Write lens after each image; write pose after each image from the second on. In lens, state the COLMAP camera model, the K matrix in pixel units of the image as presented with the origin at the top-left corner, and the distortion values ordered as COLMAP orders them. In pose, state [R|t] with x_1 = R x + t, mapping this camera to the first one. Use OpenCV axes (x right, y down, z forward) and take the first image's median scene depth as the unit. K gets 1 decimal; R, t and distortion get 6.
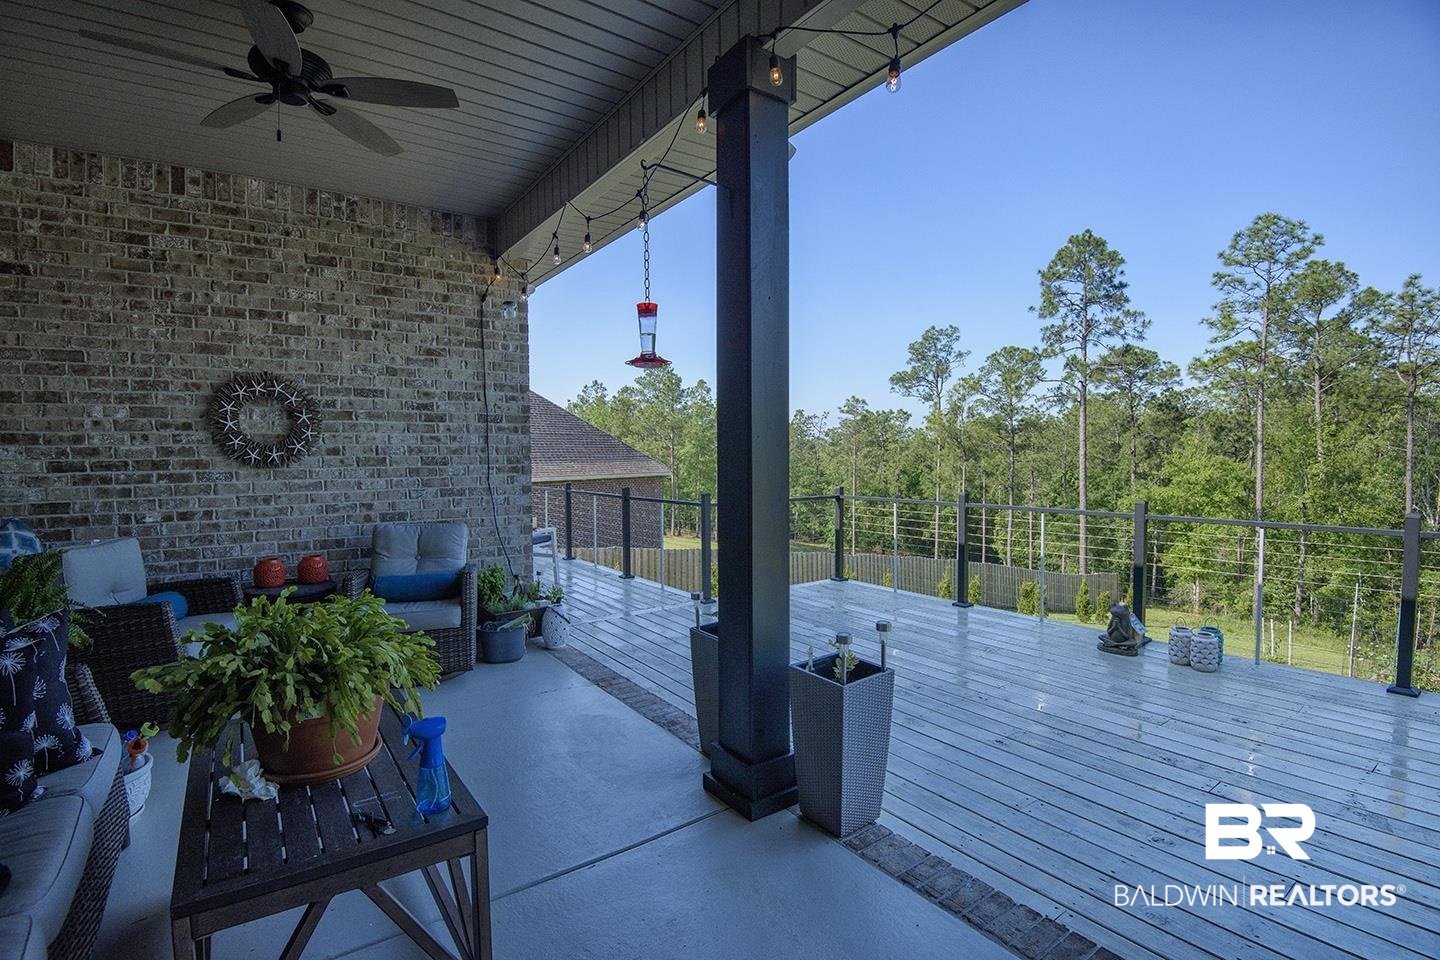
lens RADIAL K [[668.1, 0, 725.9], [0, 668.1, 479.2], [0, 0, 1]] dist [0.000902, -0.033085]
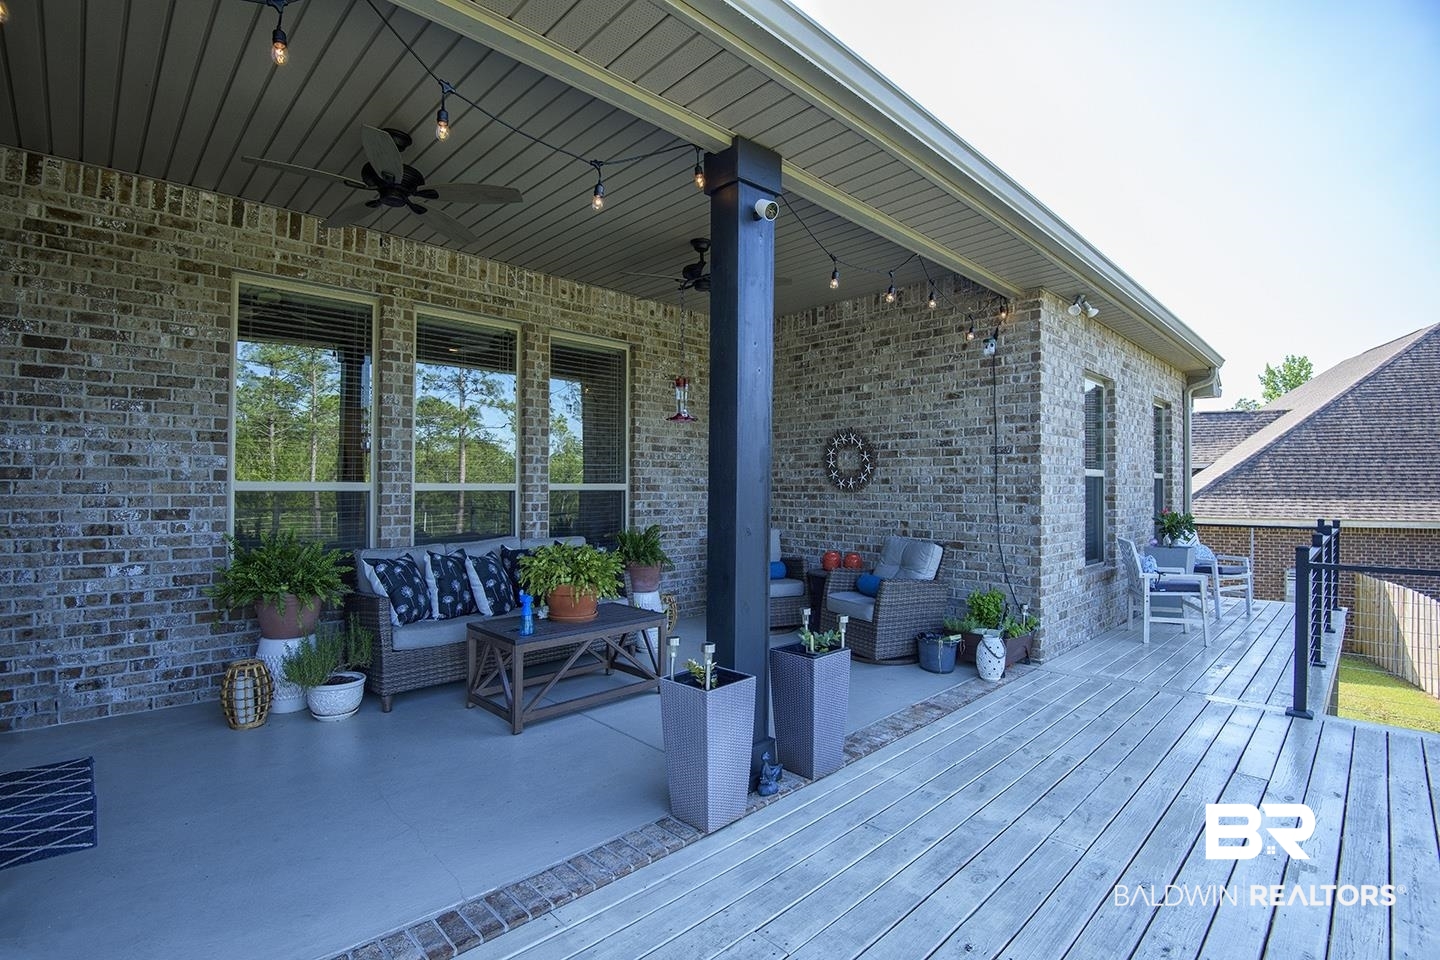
lens RADIAL K [[668.1, 0, 725.9], [0, 668.1, 479.2], [0, 0, 1]] dist [0.000902, -0.033085]
pose [[0.148670, -0.001643, -0.988885, 0.712249], [-0.042244, 0.999075, -0.008010, -0.021092], [0.987984, 0.042965, 0.148463, 0.483186]]
